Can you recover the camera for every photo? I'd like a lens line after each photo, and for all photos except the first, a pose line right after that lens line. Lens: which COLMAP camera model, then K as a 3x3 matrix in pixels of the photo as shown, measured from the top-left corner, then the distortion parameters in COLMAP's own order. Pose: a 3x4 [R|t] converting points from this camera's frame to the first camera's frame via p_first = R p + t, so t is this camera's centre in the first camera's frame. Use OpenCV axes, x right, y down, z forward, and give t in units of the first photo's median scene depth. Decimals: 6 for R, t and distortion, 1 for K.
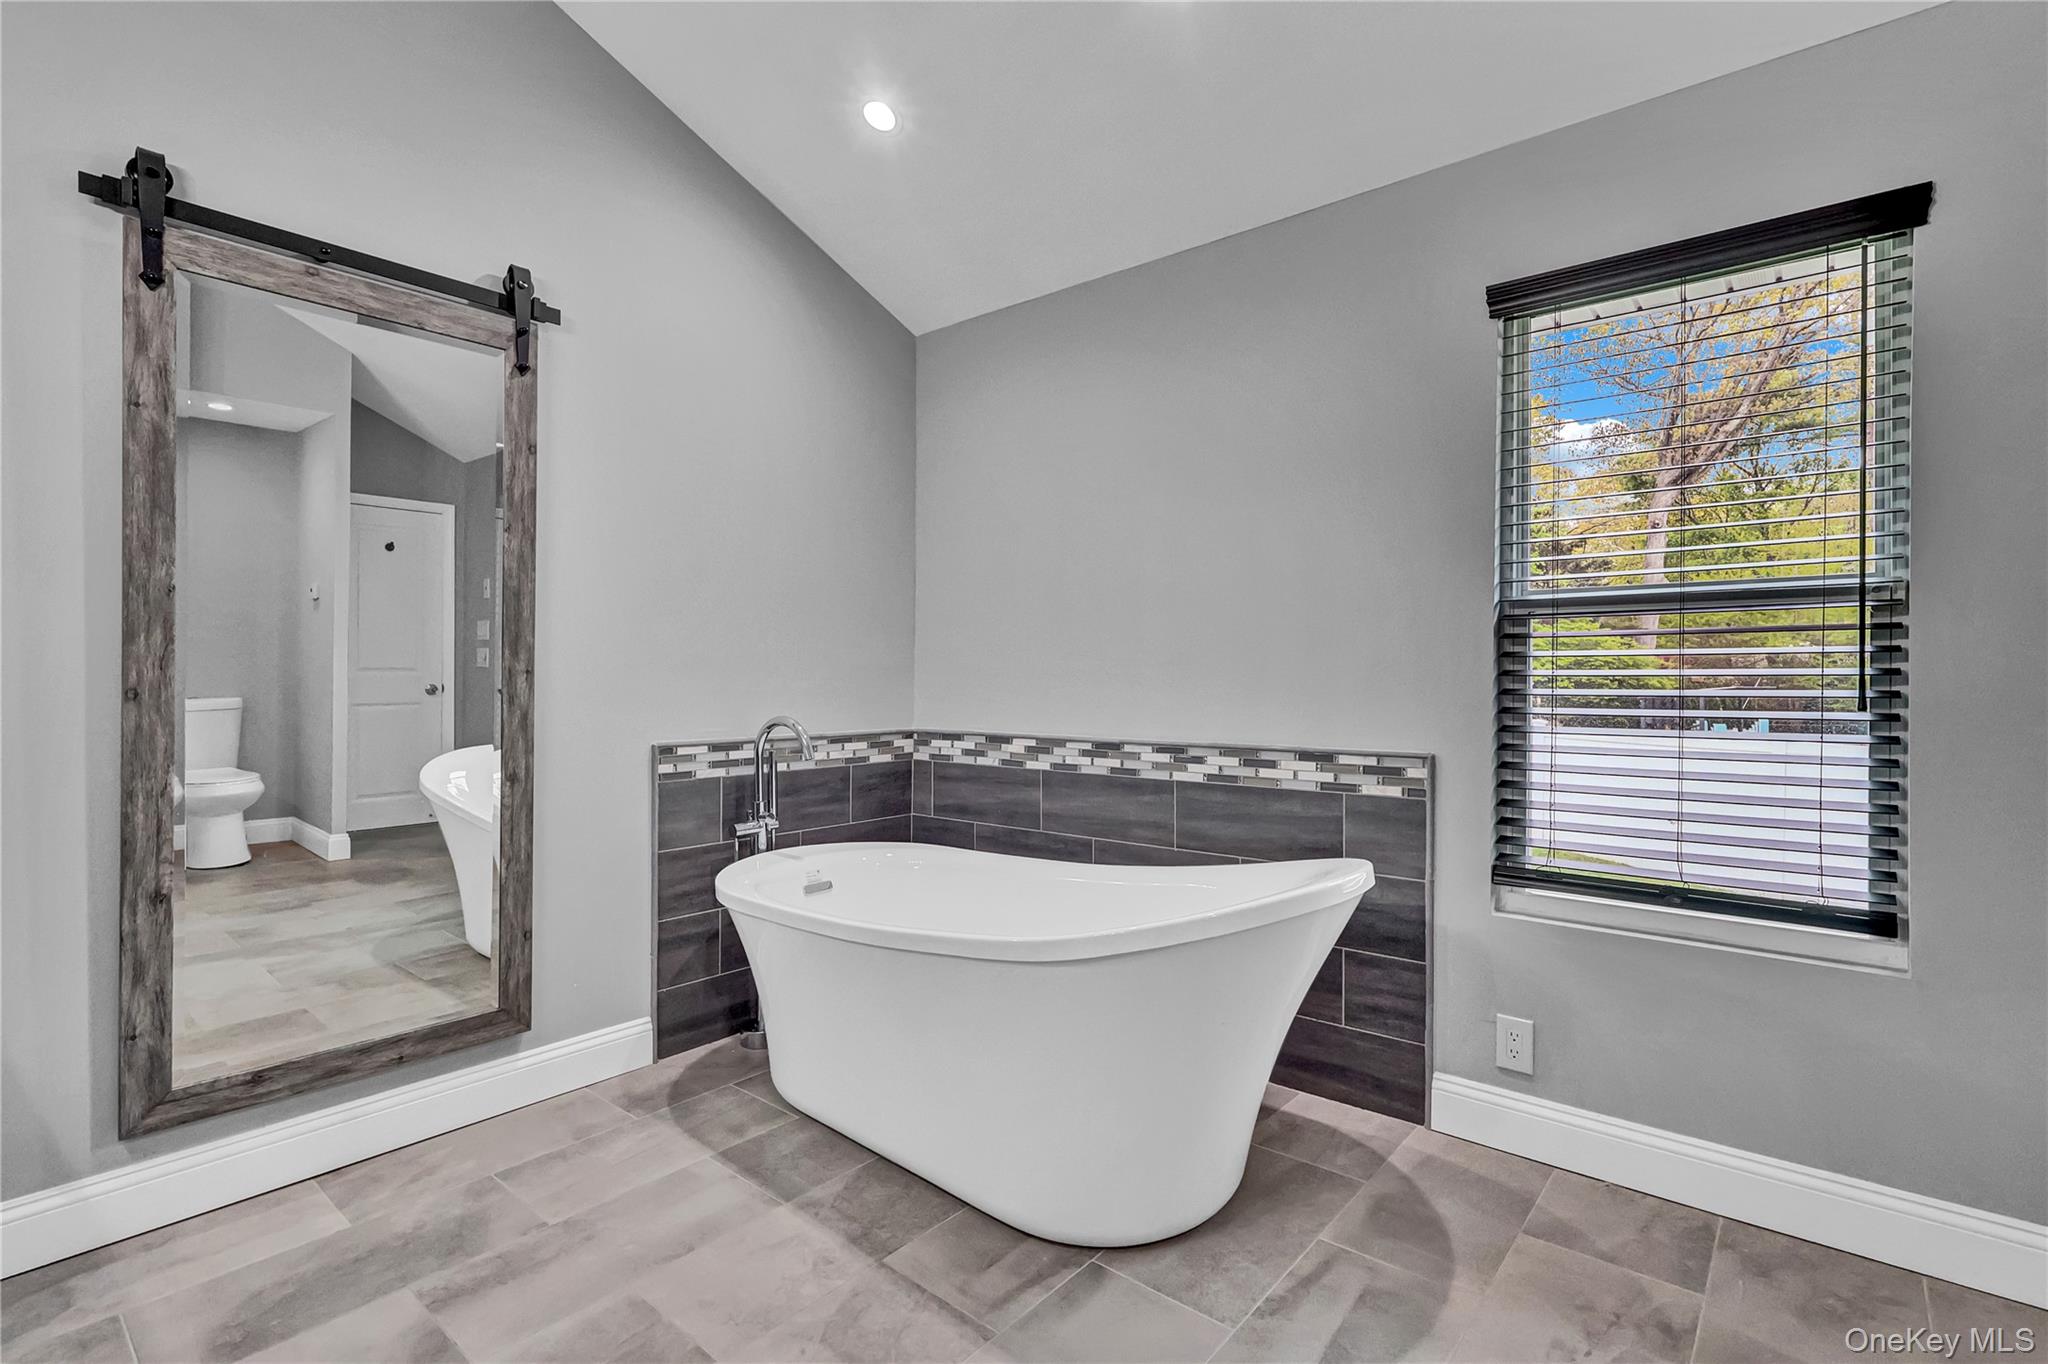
lens RADIAL K [[960.8, 0, 1021.9], [0, 960.8, 677.2], [0, 0, 1]] dist [-0.000281, 0.000525]
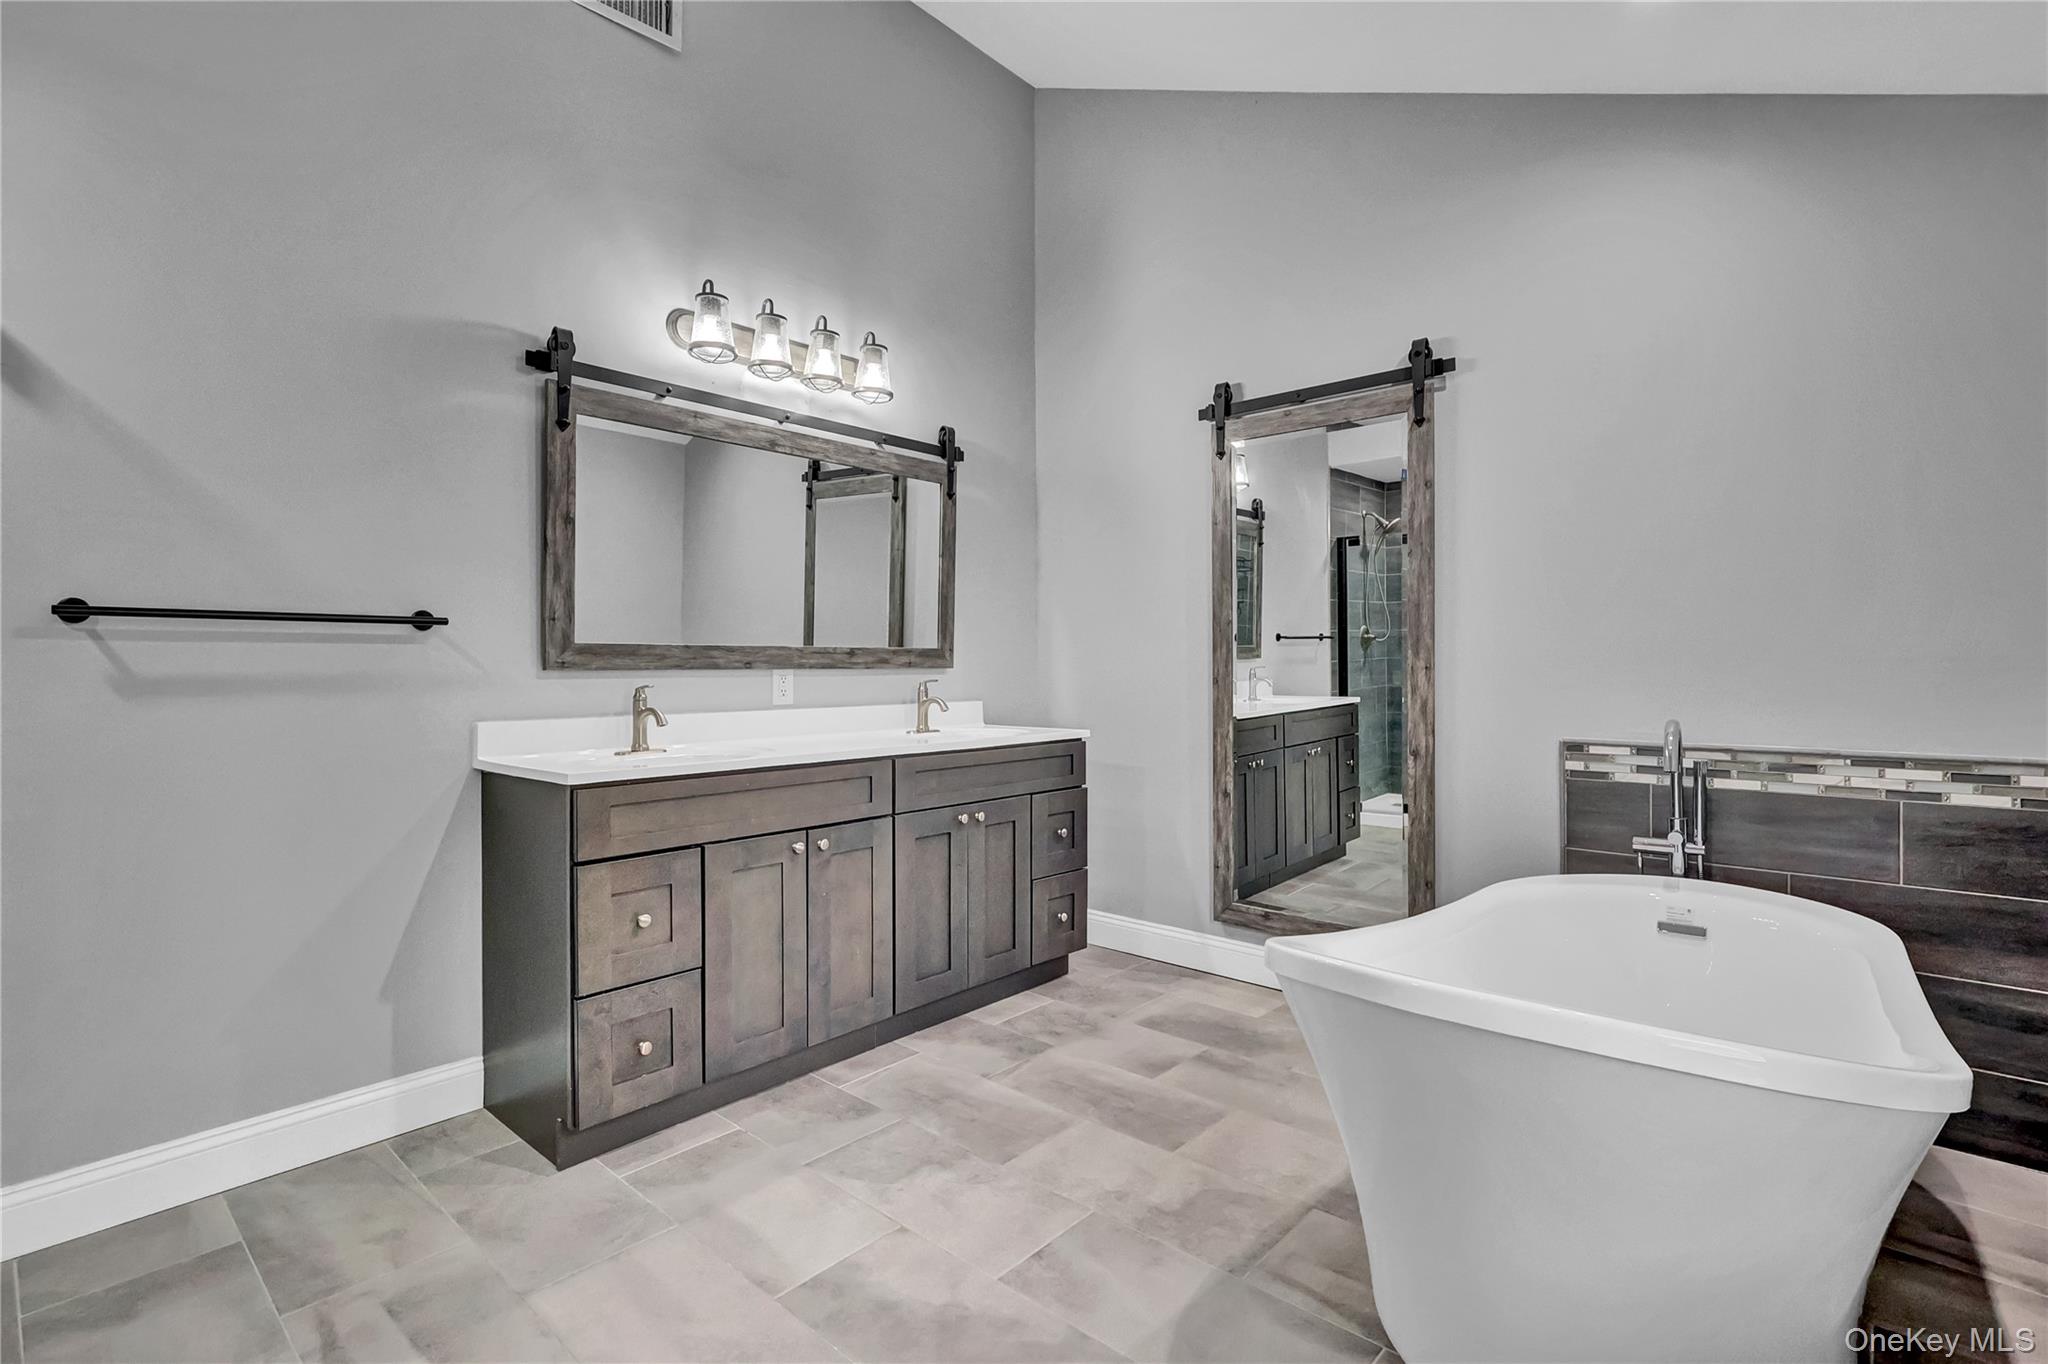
lens RADIAL K [[953.4, 0, 1025.2], [0, 953.4, 667.6], [0, 0, 1]] dist [-0.001725, -0.000036]
pose [[-0.026959, -0.001007, -0.999636, 0.713285], [-0.001285, 0.999999, -0.000973, -0.004241], [0.999636, 0.001258, -0.026960, 0.528472]]
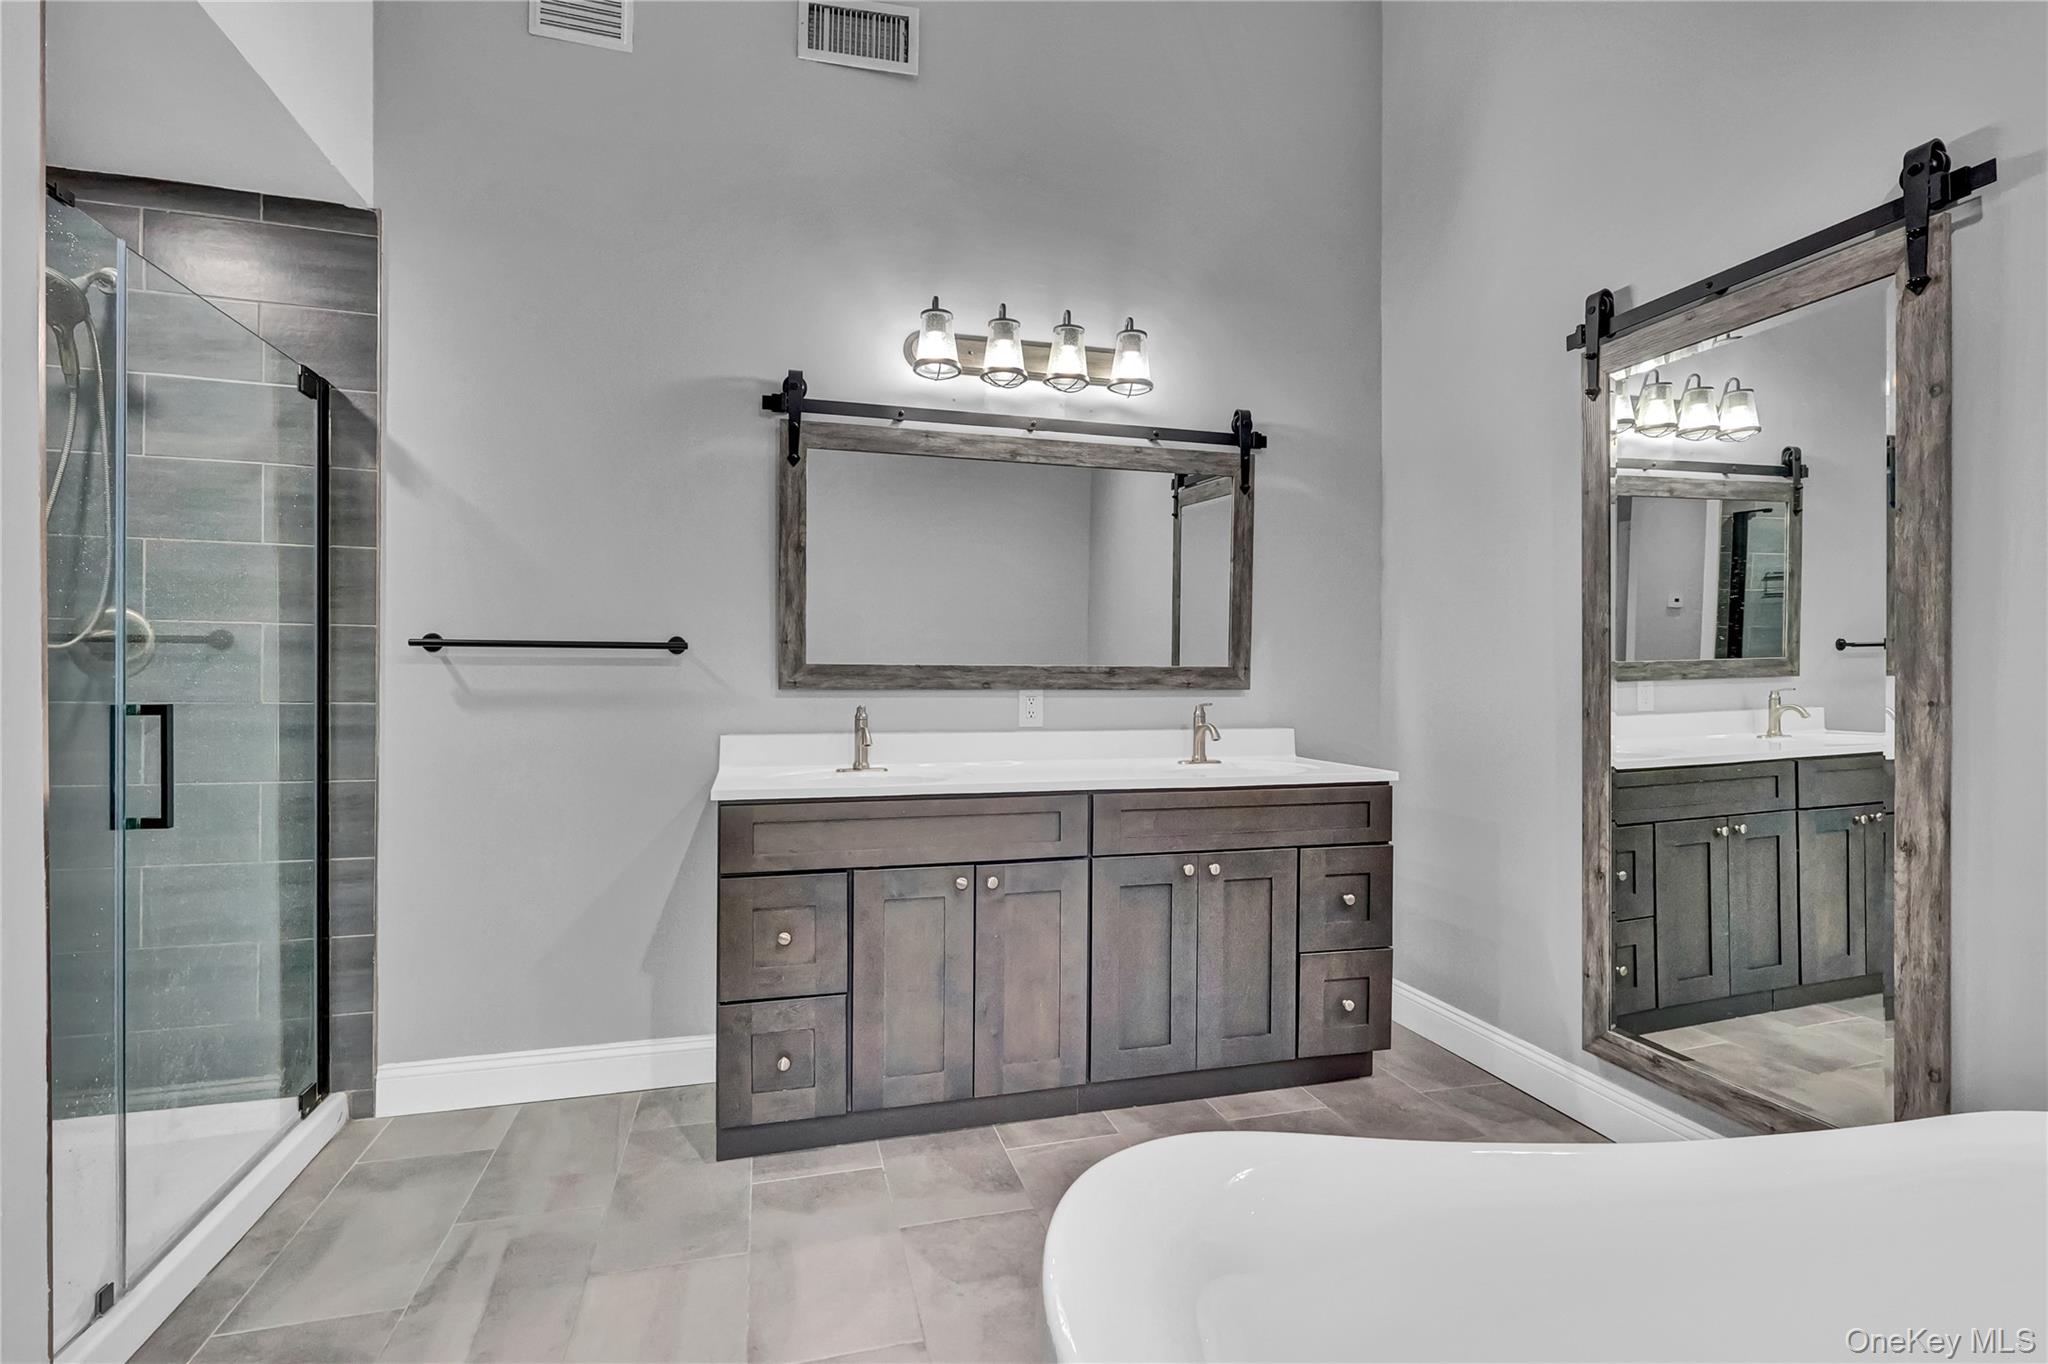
lens RADIAL K [[946.8, 0, 1020.0], [0, 946.8, 679.4], [0, 0, 1]] dist [-0.002477, 0.000222]
pose [[-0.561845, -0.002735, -0.827238, 0.448544], [-0.009289, 0.999952, 0.003002, -0.019799], [0.827190, 0.009371, -0.561844, 0.842000]]
